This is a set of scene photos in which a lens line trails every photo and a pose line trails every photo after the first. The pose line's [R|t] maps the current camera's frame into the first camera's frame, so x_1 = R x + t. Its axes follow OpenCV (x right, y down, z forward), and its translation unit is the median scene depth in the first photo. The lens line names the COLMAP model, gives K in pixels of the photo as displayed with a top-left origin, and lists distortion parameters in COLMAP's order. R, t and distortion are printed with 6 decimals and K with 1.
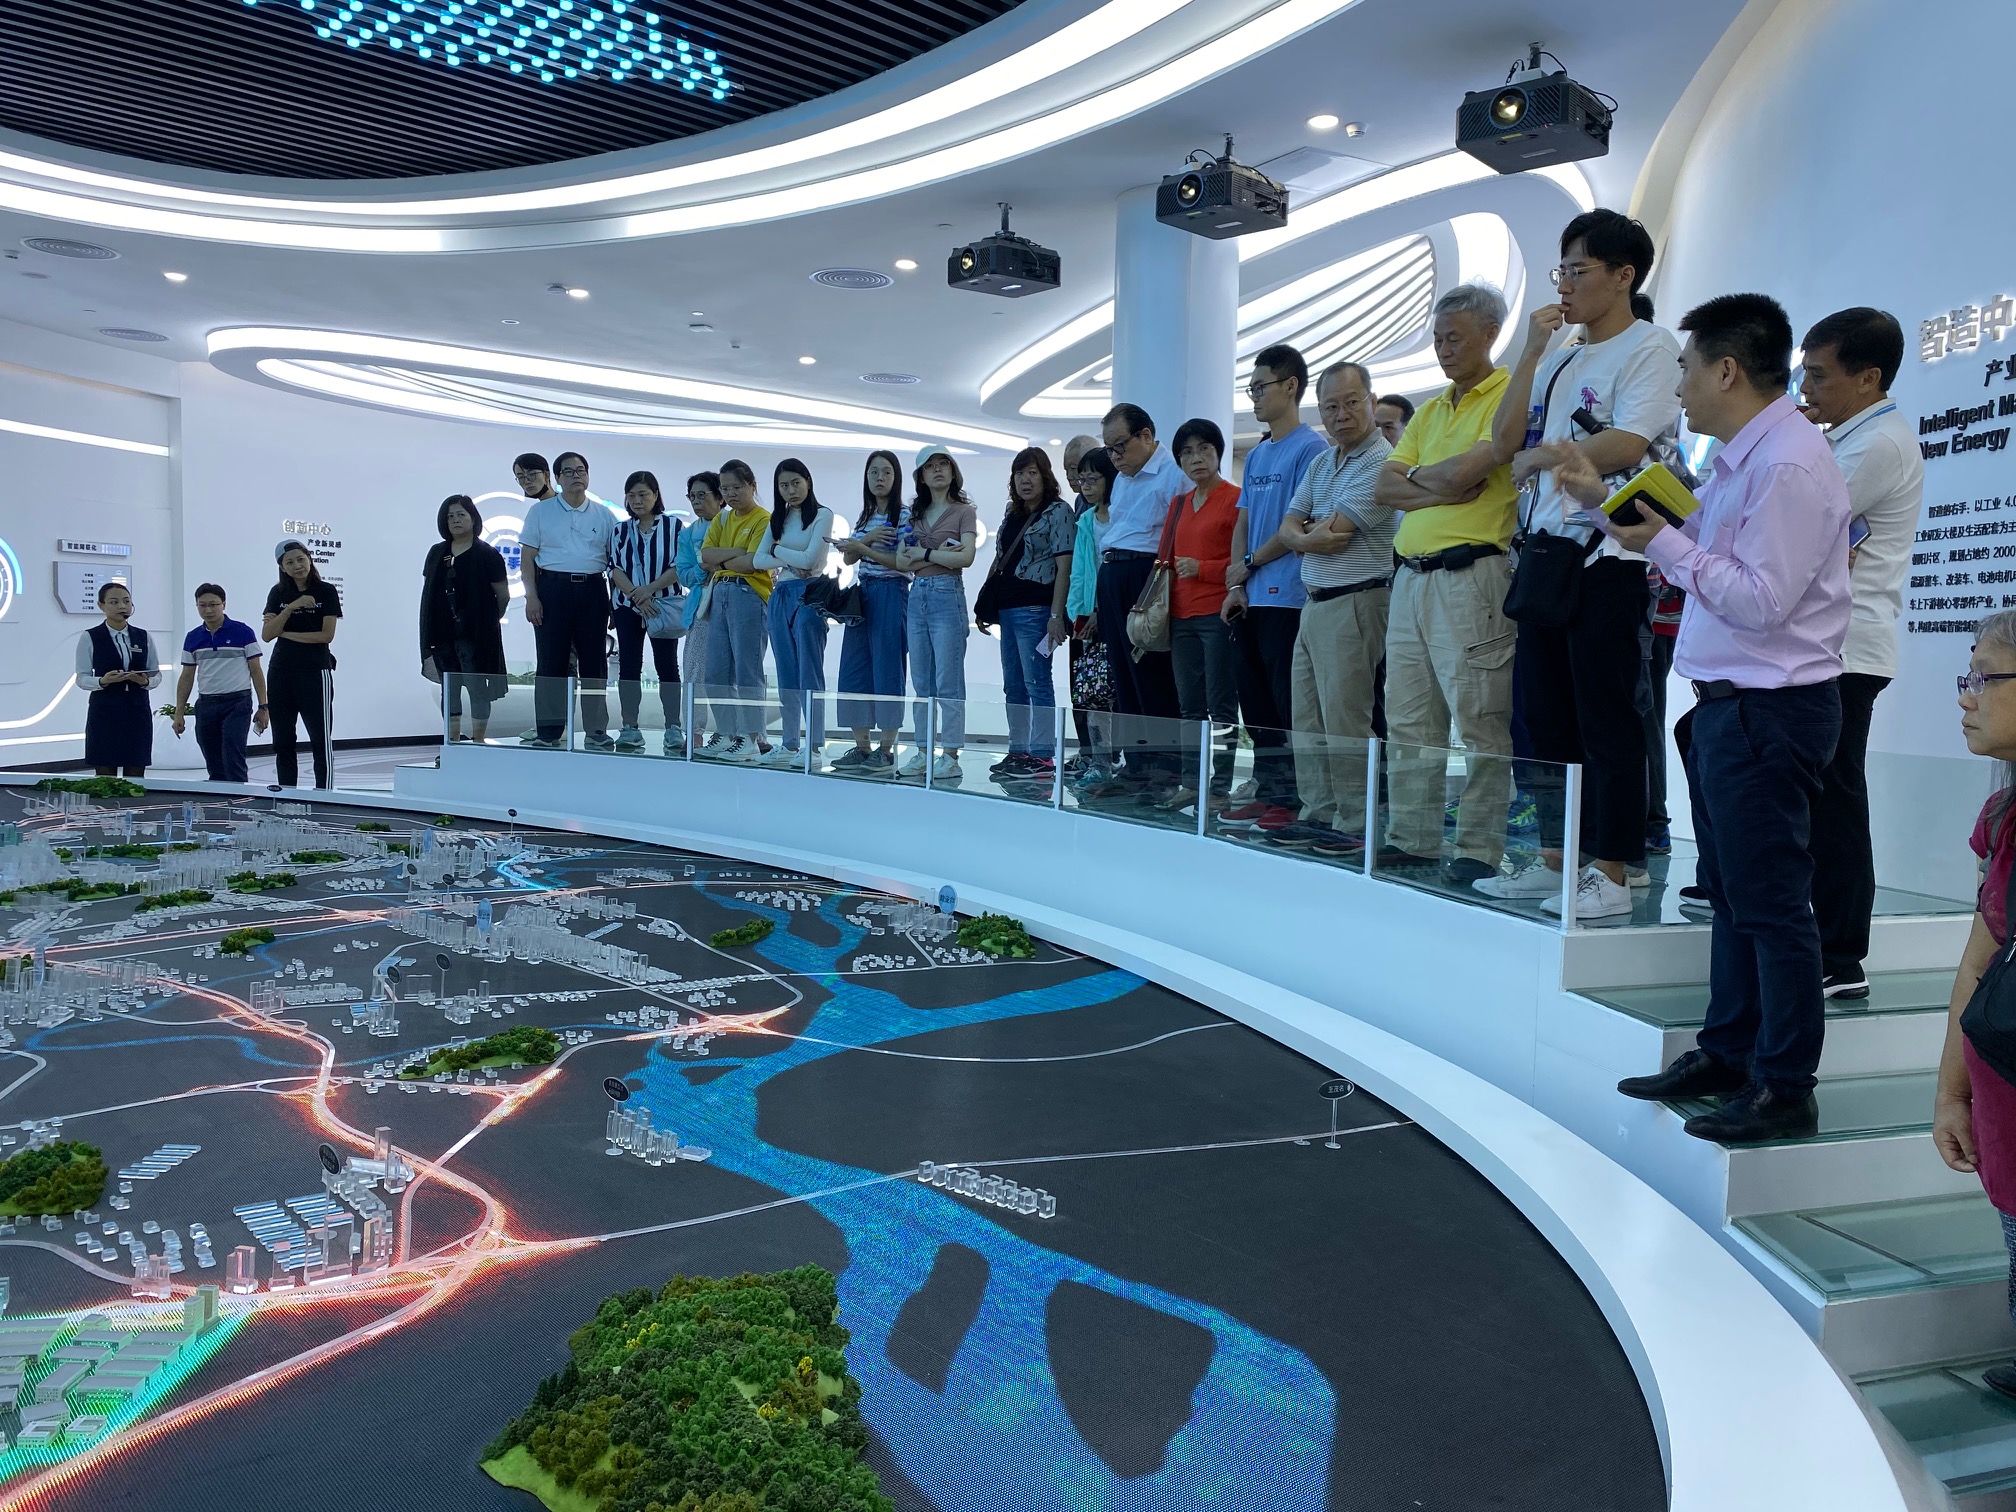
lens RADIAL K [[1533.5, 0, 1012.4], [0, 1533.5, 748.4], [0, 0, 1]] dist [-0.003341, 0.011939]
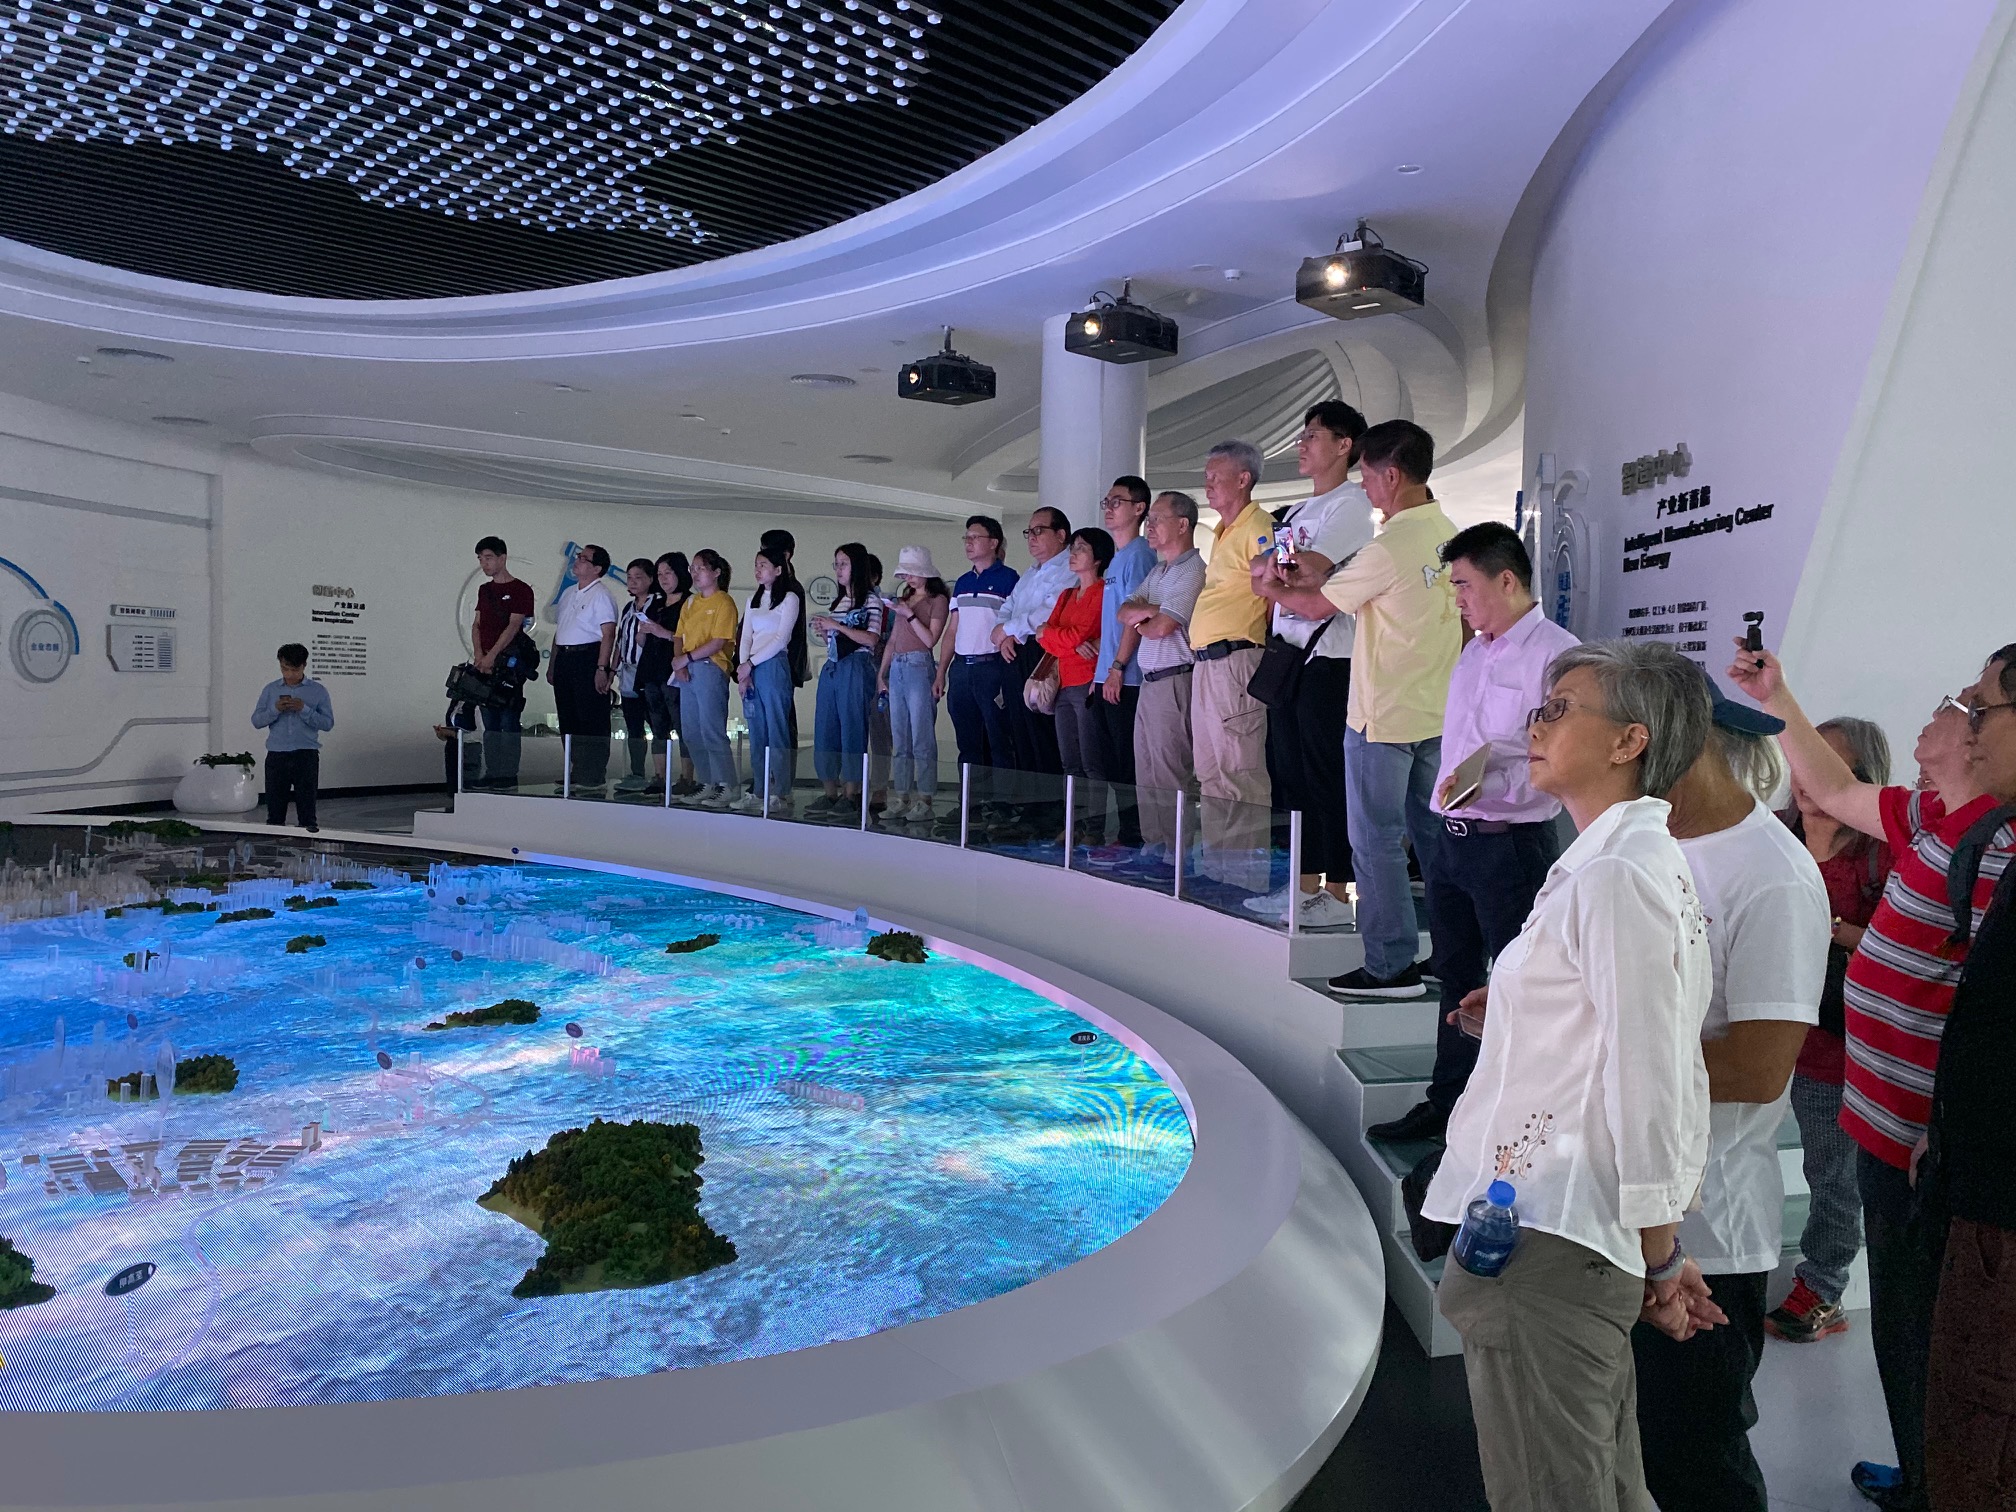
lens RADIAL K [[1533.5, 0, 1003.6], [0, 1533.5, 768.1], [0, 0, 1]] dist [-0.003341, 0.011939]
pose [[0.999903, 0.003628, -0.013482, 0.067674], [-0.003895, 0.999795, -0.019876, 0.000200], [0.013407, 0.019927, 0.999712, -0.182149]]
